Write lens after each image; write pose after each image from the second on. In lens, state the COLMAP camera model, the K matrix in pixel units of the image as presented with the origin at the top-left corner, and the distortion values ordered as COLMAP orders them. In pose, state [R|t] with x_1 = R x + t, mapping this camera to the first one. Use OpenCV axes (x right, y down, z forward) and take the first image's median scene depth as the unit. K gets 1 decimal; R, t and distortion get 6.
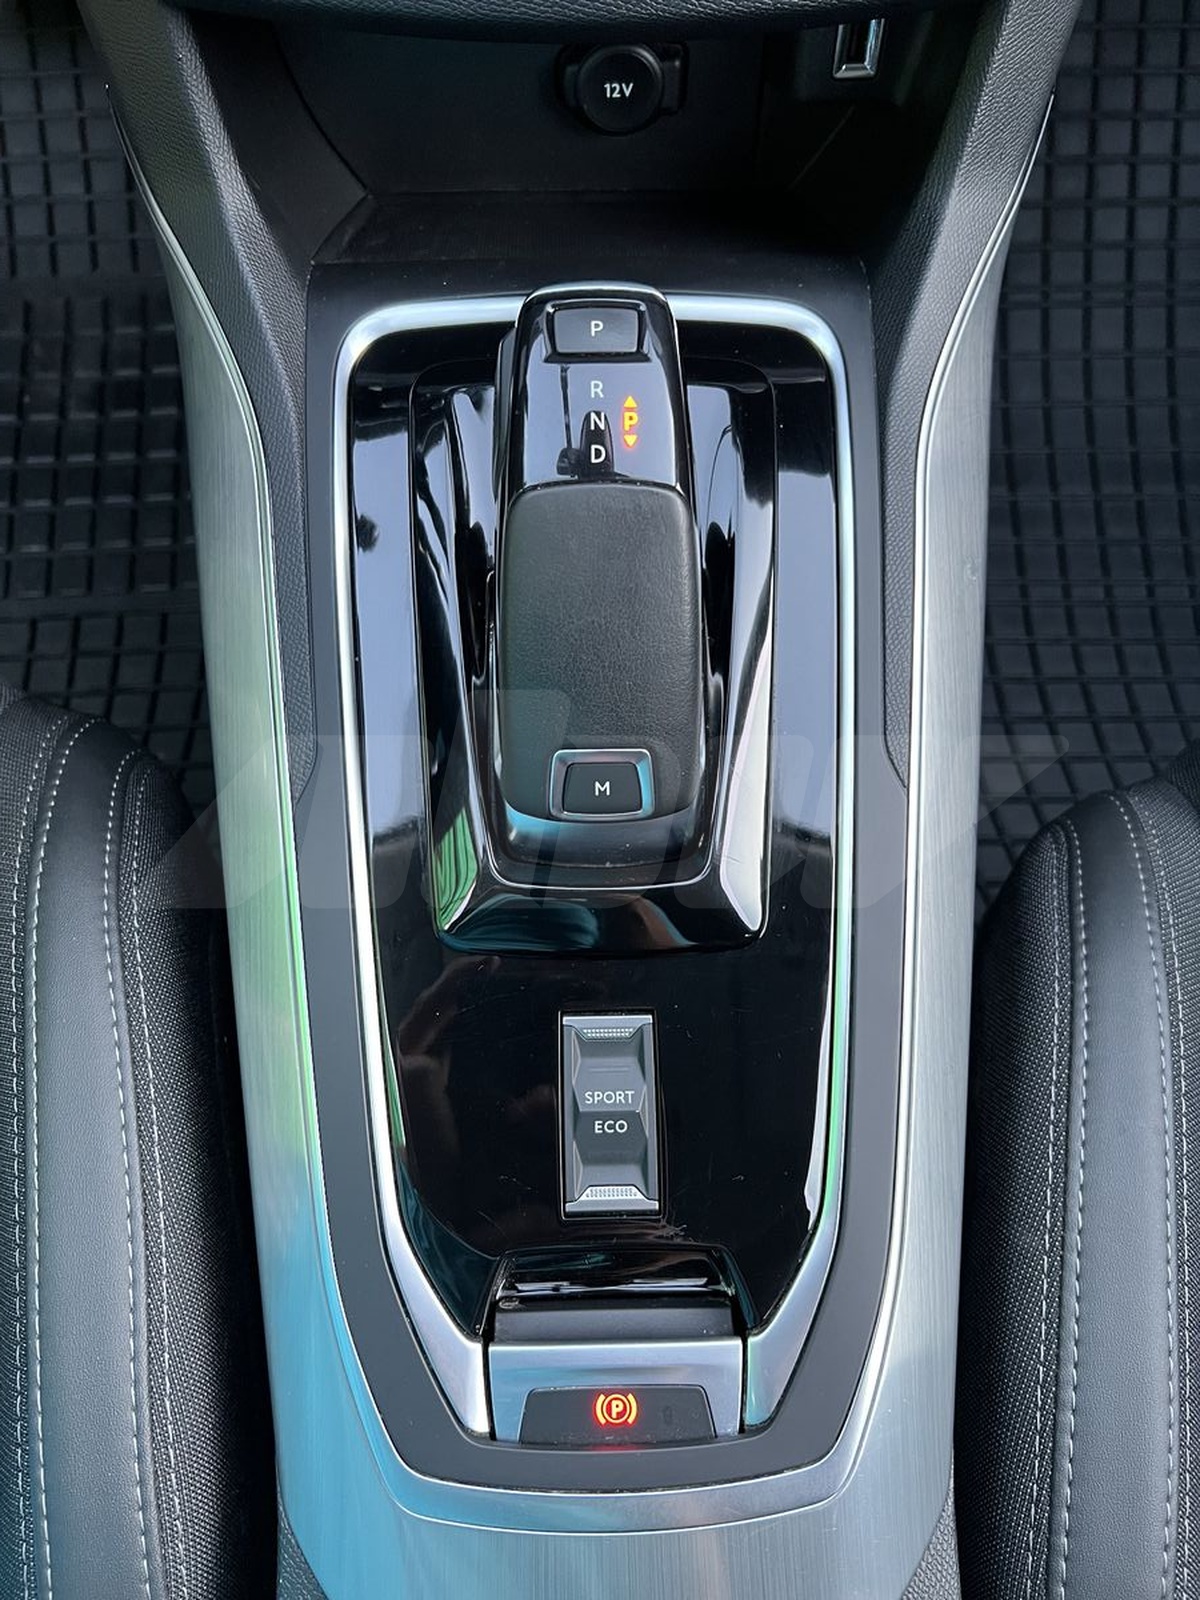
lens RADIAL K [[1334.7, 0, 600.0], [0, 1334.7, 800.0], [0, 0, 1]] dist [0.004076, 0.002659]
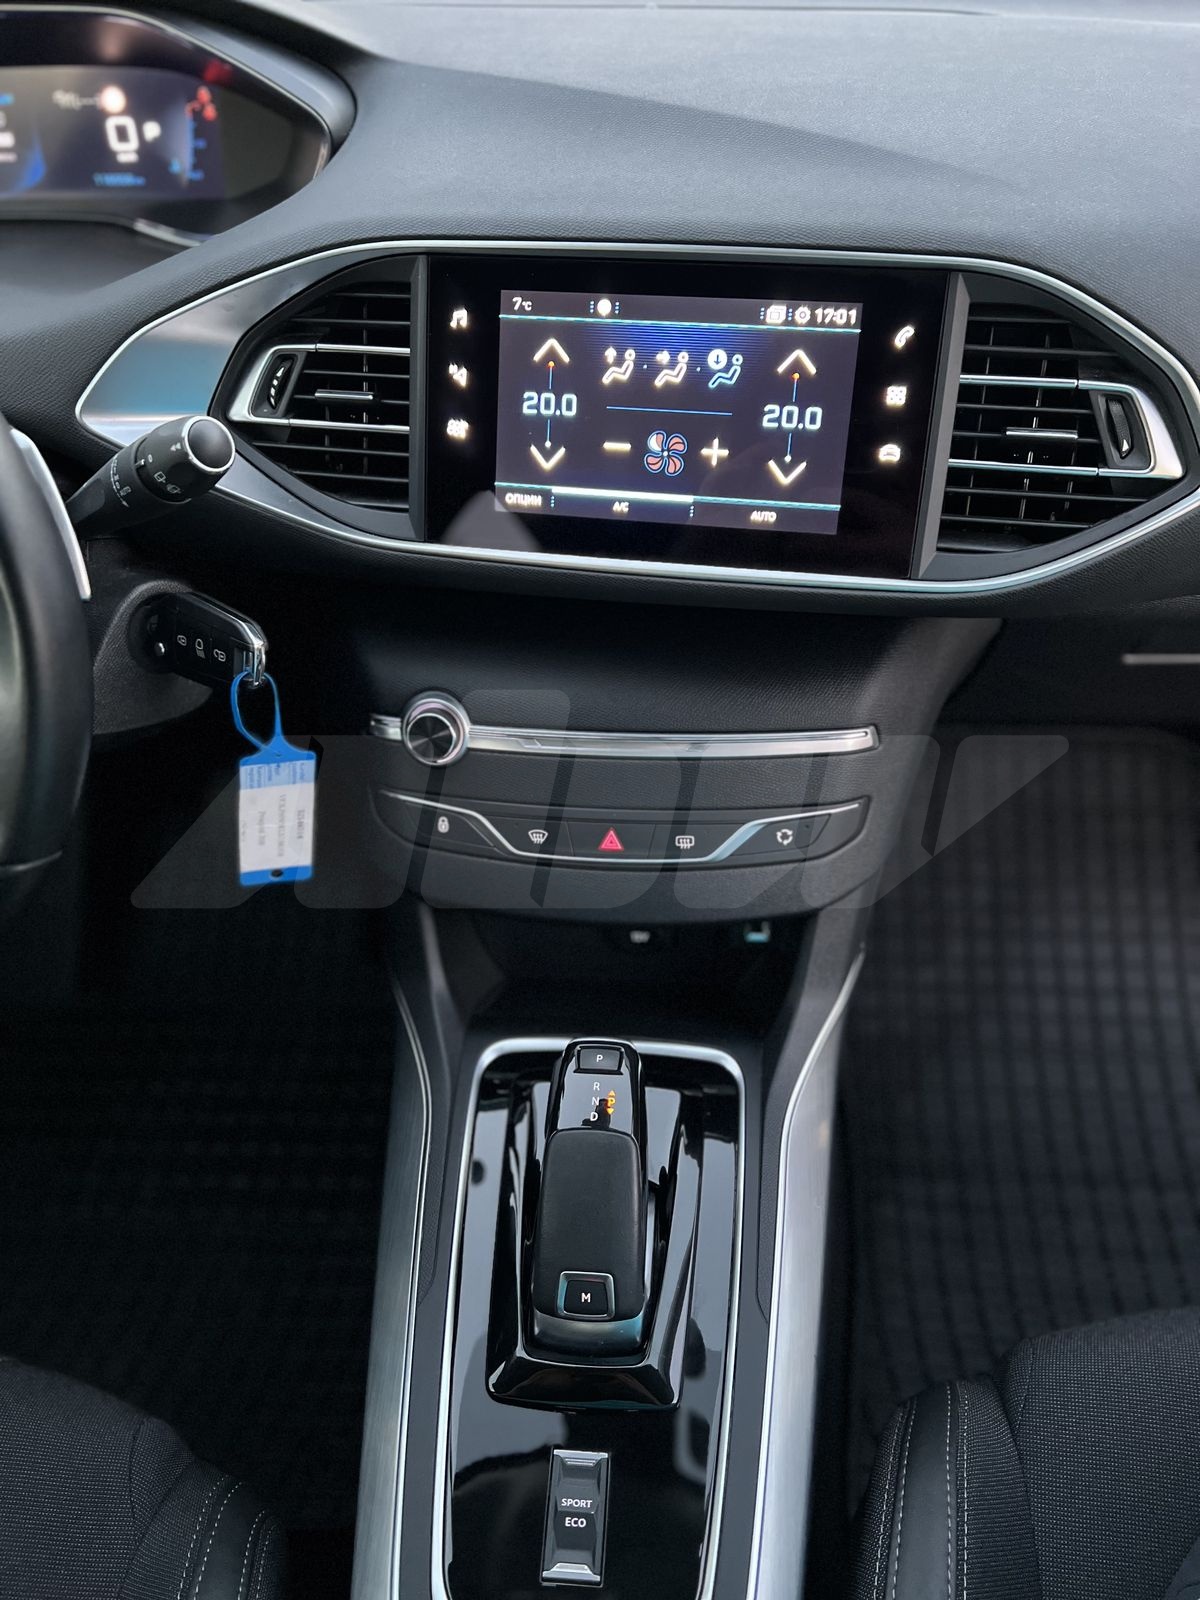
lens RADIAL K [[1215.2, 0, 600.0], [0, 1215.2, 800.0], [0, 0, 1]] dist [0.051389, -0.079584]
pose [[0.994747, 0.043499, -0.092662, 0.140079], [-0.084800, 0.857206, -0.507944, 0.244756], [0.057335, 0.513134, 0.856391, -0.763908]]
